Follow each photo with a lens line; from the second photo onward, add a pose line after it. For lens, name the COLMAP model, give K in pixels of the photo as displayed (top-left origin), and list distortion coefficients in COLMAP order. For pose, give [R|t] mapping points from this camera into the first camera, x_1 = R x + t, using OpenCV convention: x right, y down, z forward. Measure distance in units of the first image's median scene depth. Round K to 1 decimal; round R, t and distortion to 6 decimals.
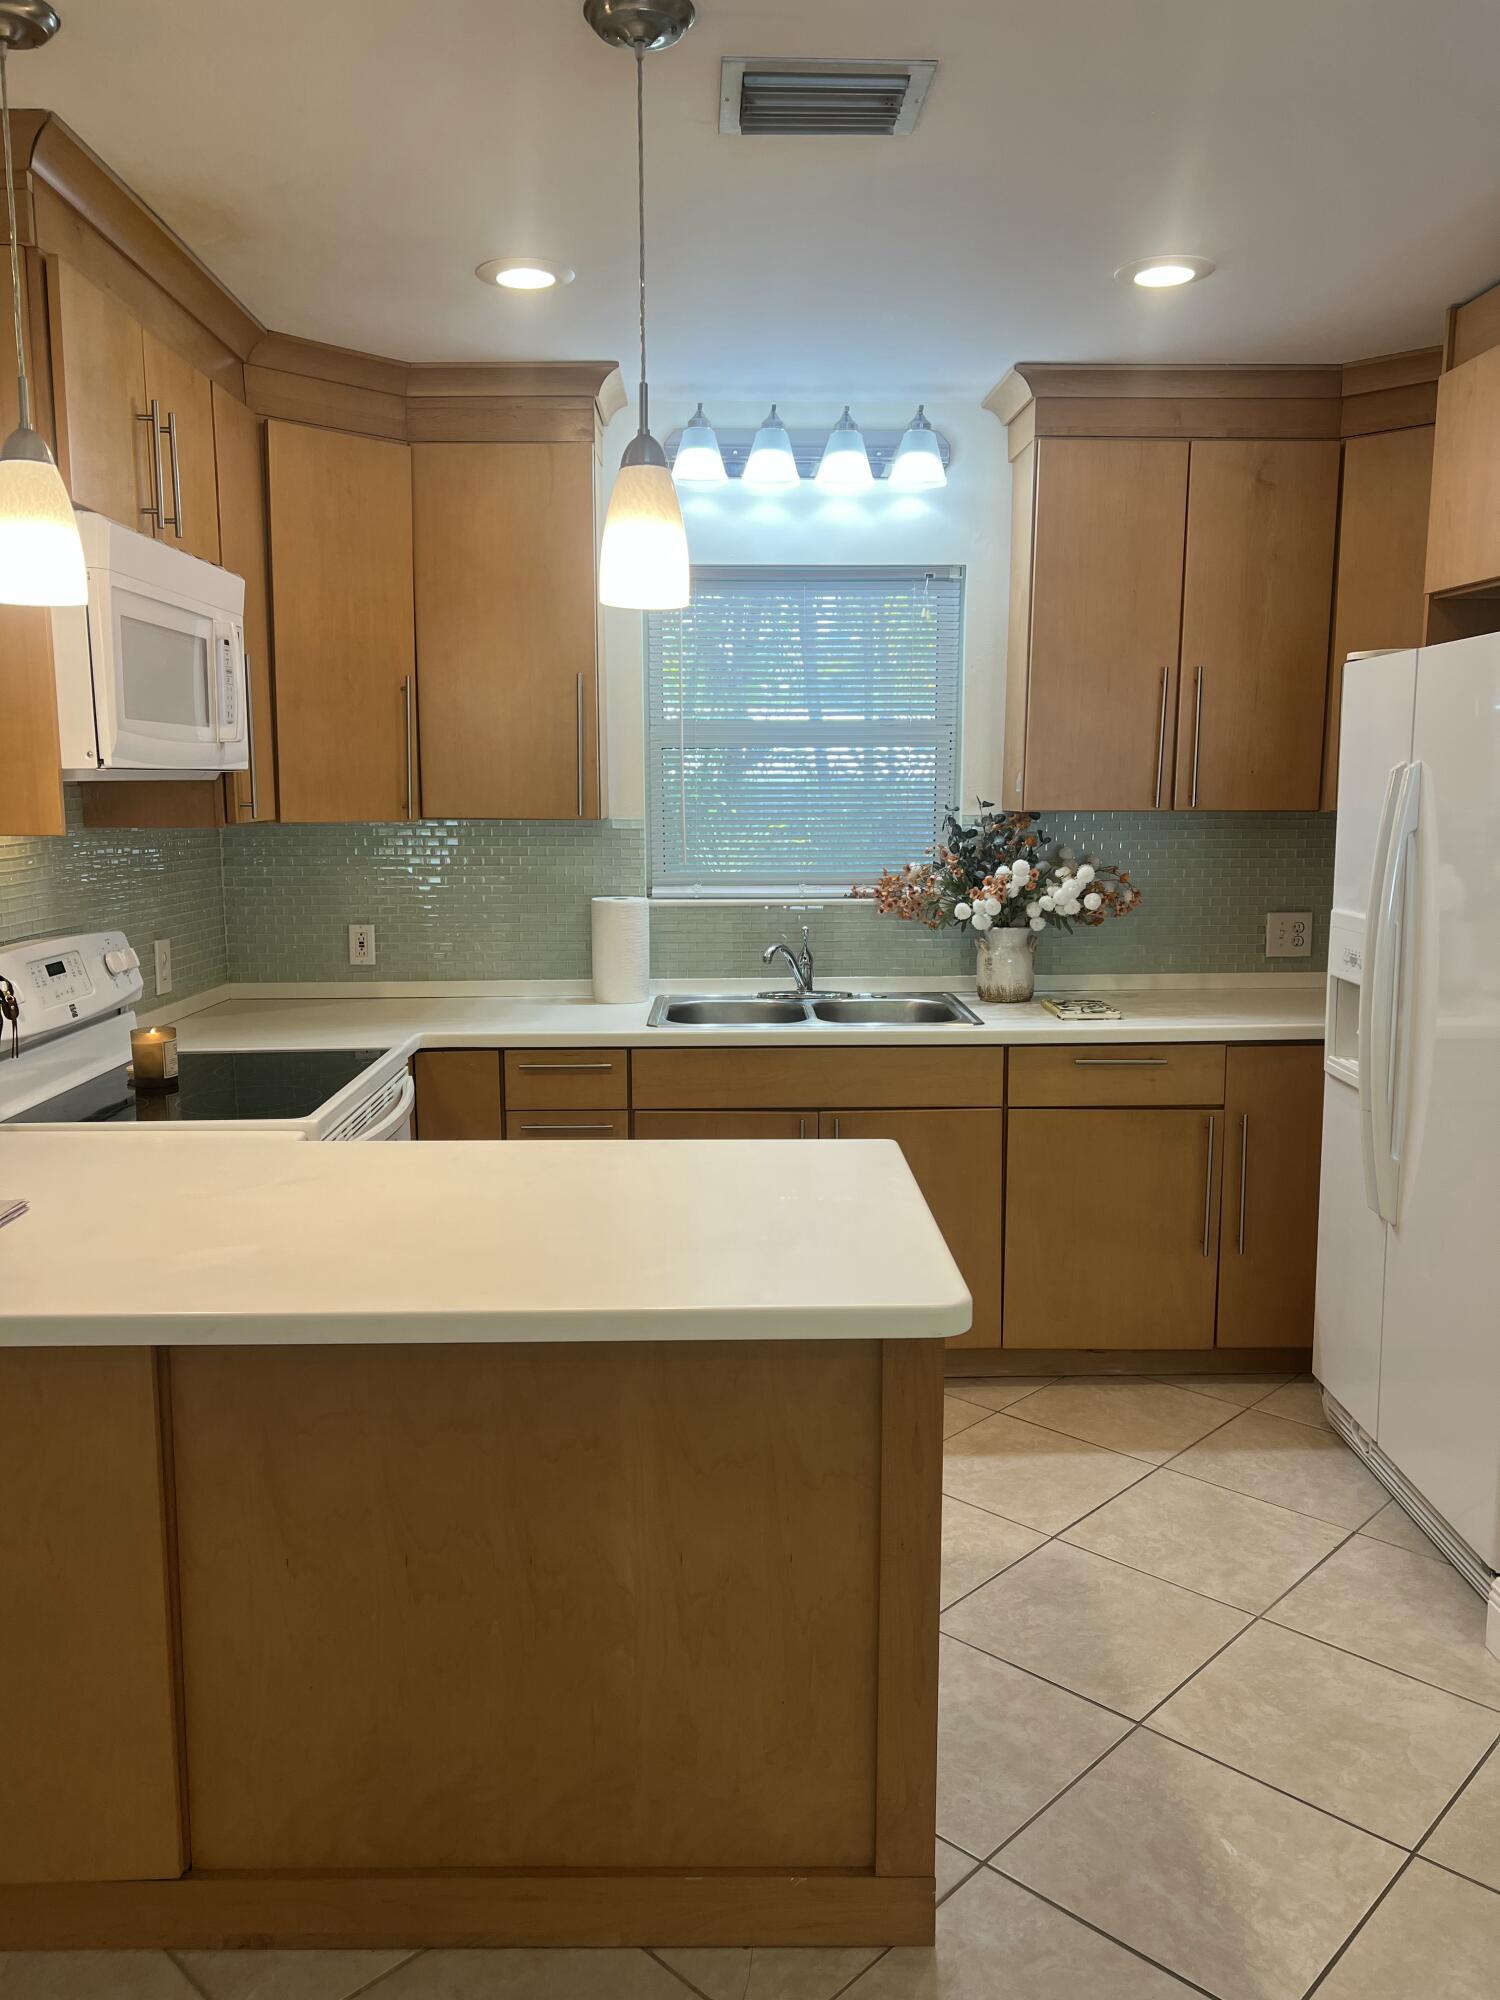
lens RADIAL K [[1505.4, 0, 757.4], [0, 1505.4, 997.9], [0, 0, 1]] dist [0.006349, -0.022533]
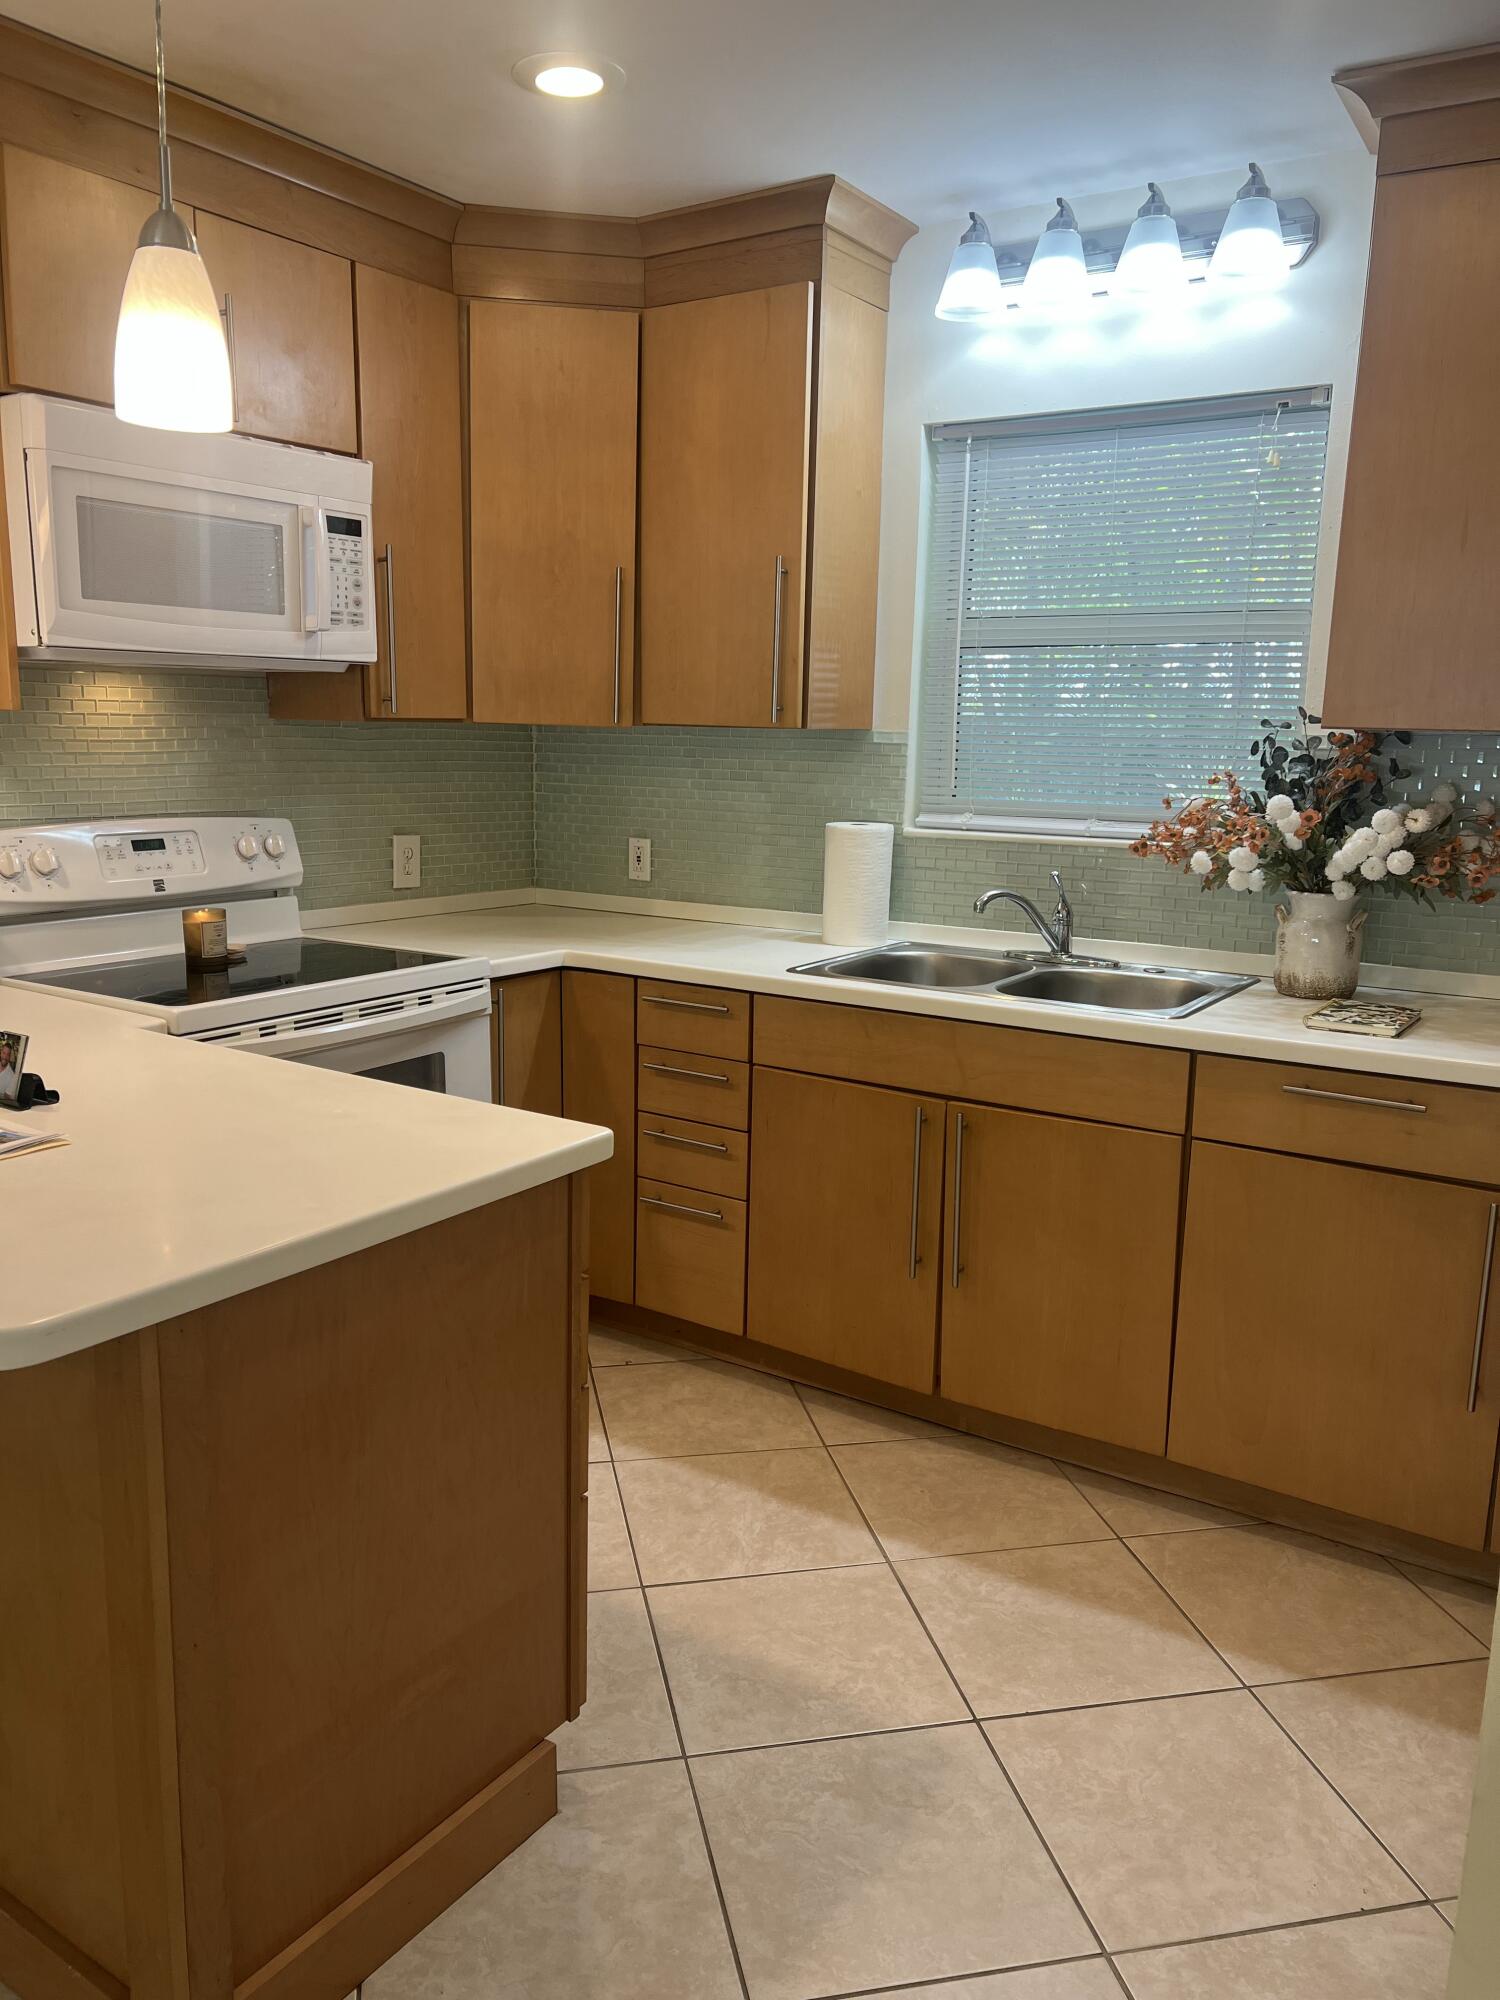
lens RADIAL K [[1505.4, 0, 749.6], [0, 1505.4, 1004.9], [0, 0, 1]] dist [0.006349, -0.022533]
pose [[0.818790, 0.121251, -0.561142, 0.365106], [-0.099624, 0.992622, 0.069119, -0.017226], [0.565382, -0.000691, 0.824829, 0.265413]]
